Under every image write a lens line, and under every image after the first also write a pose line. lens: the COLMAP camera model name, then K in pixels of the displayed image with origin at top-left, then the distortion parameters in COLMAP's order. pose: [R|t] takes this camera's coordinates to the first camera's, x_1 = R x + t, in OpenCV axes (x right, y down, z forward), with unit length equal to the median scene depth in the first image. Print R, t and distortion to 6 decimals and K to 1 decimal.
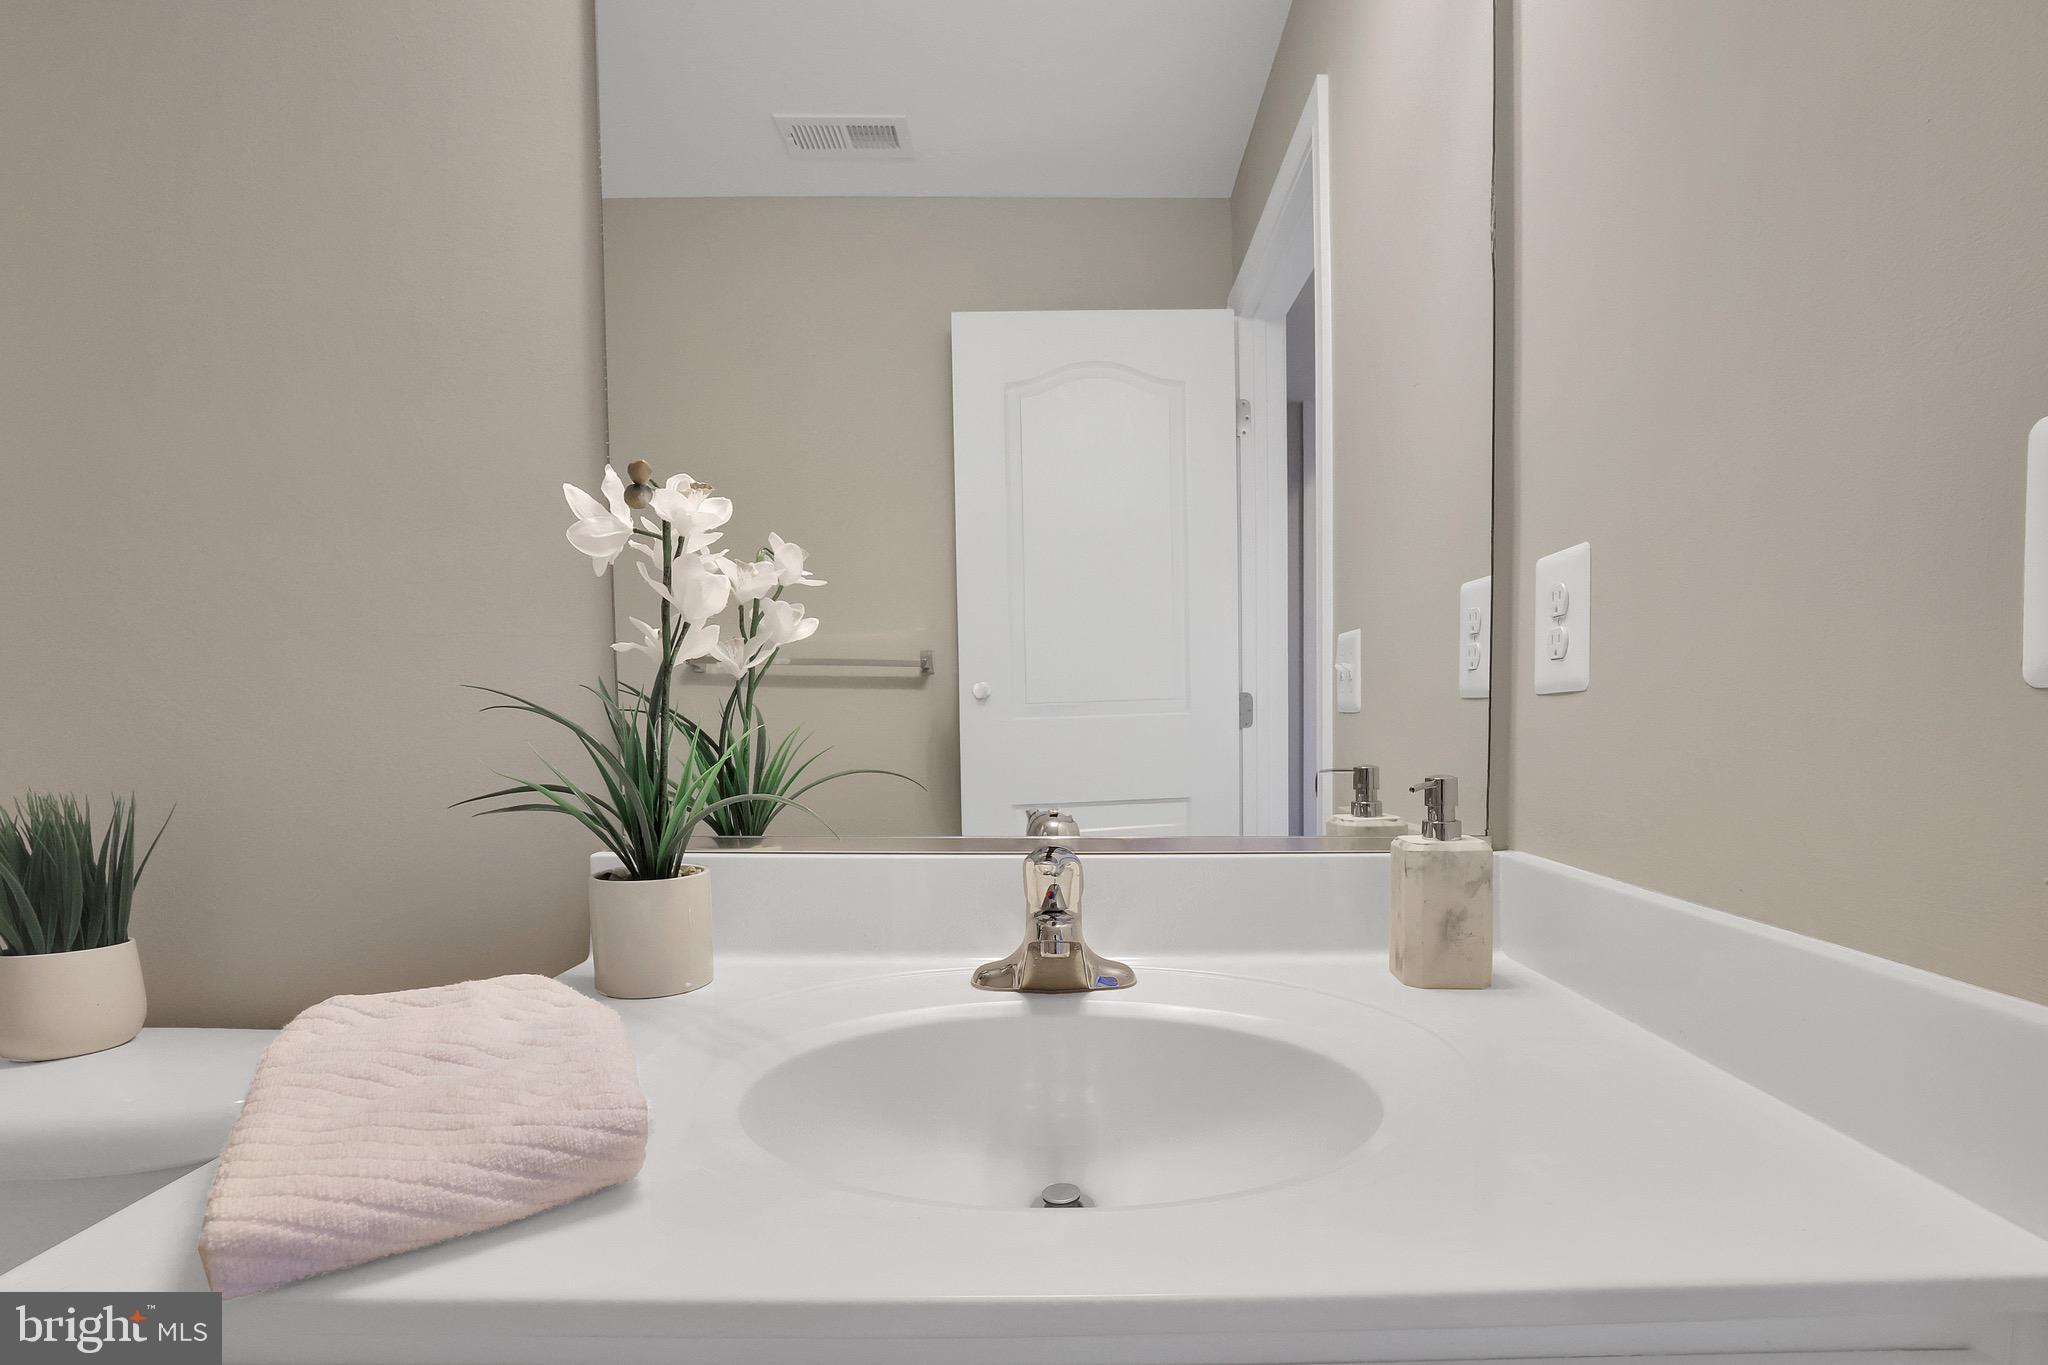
lens RADIAL K [[920.4, 0, 1020.4], [0, 920.4, 793.7], [0, 0, 1]] dist [-0.046933, 0.018742]
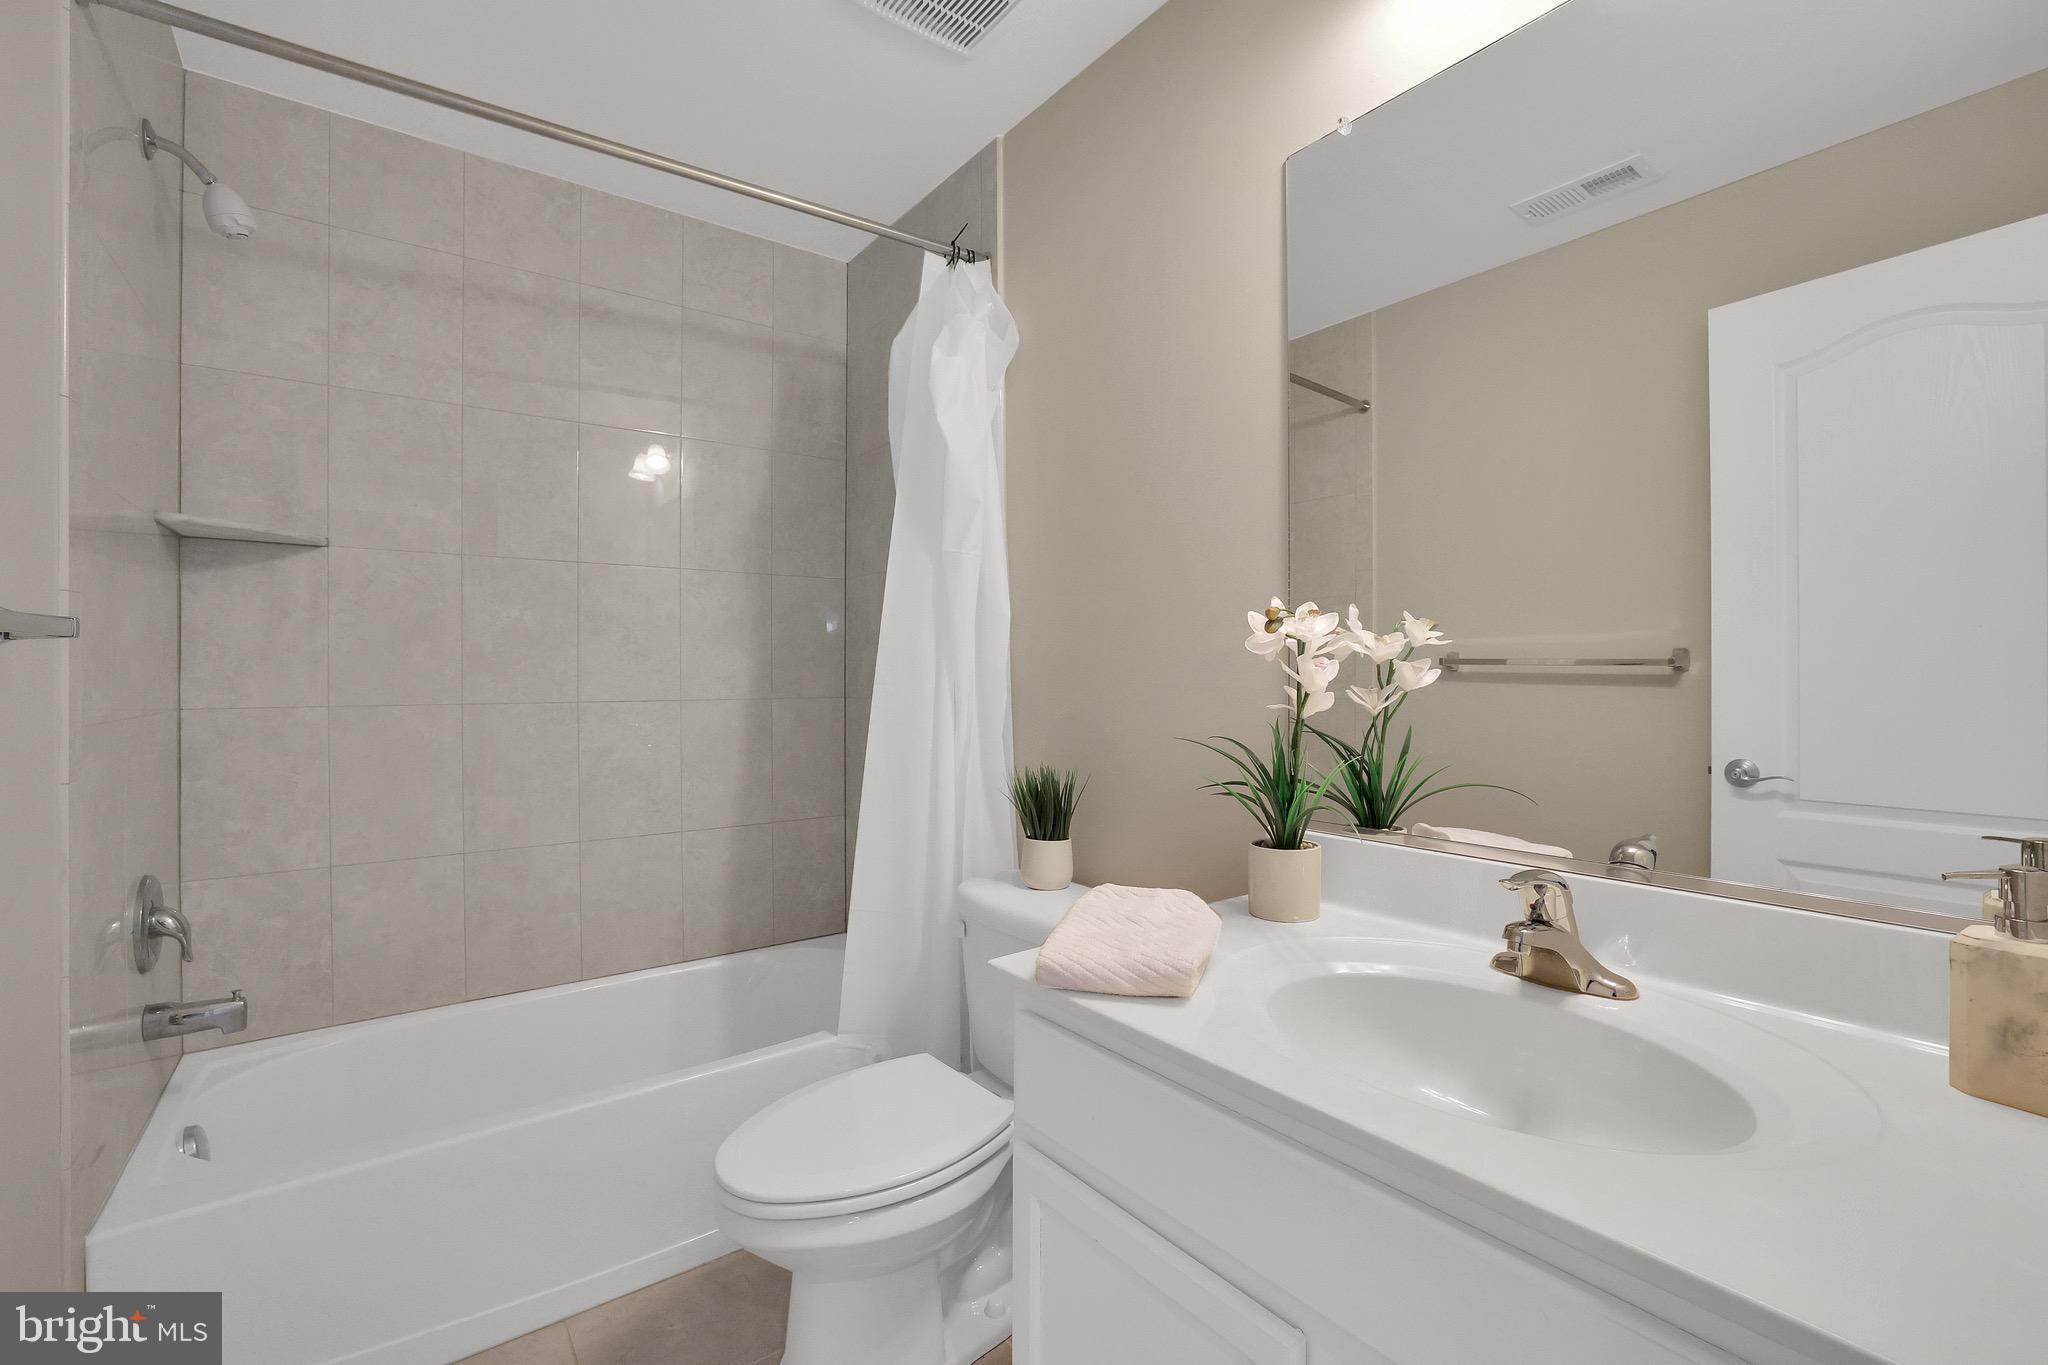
lens RADIAL K [[871.0, 0, 1024.0], [0, 871.0, 682.5], [0, 0, 1]] dist [-0.041863, 0.014924]
pose [[0.598965, 0.007079, -0.800744, 0.555759], [-0.055457, 0.997927, -0.032660, -0.125493], [0.798853, 0.063969, 0.598115, -0.318987]]
